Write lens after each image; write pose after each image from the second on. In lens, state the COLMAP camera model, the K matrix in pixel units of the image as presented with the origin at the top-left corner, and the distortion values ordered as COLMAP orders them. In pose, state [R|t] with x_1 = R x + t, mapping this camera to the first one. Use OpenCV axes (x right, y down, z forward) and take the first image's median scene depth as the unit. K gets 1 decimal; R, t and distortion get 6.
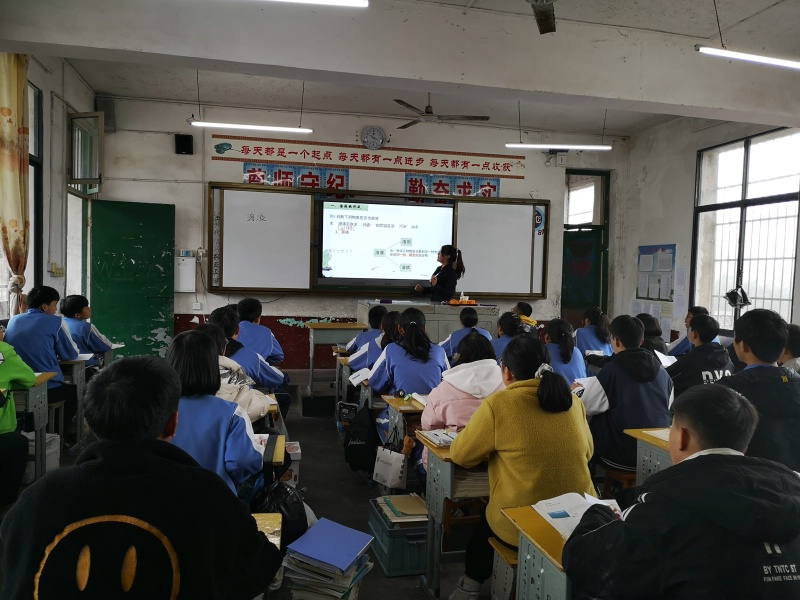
lens RADIAL K [[618.4, 0, 400.0], [0, 618.4, 300.0], [0, 0, 1]] dist [0.029225, -0.000528]
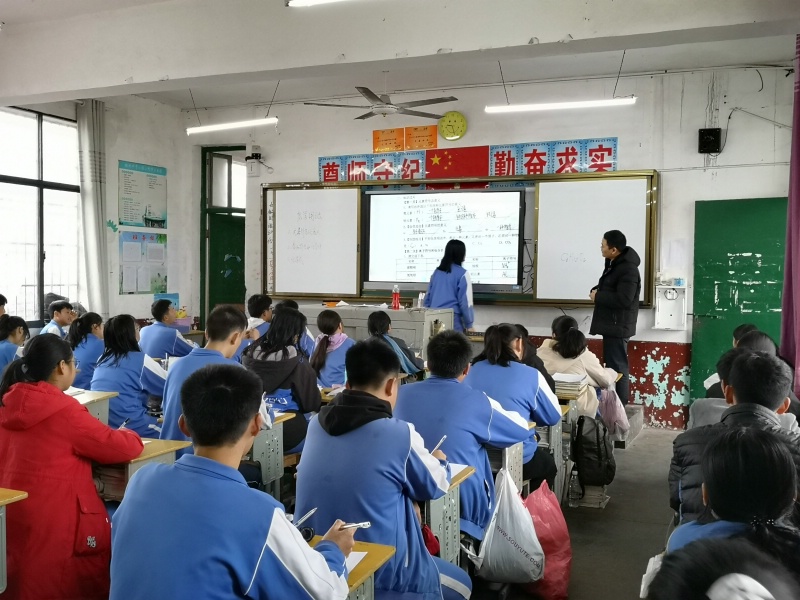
lens RADIAL K [[801.4, 0, 400.0], [0, 801.4, 300.0], [0, 0, 1]] dist [0.109636, -0.003243]
pose [[0.807919, -0.010164, -0.589206, 0.528158], [-0.002020, 0.999798, -0.020017, 0.011407], [0.589290, 0.017362, 0.807735, 0.110828]]
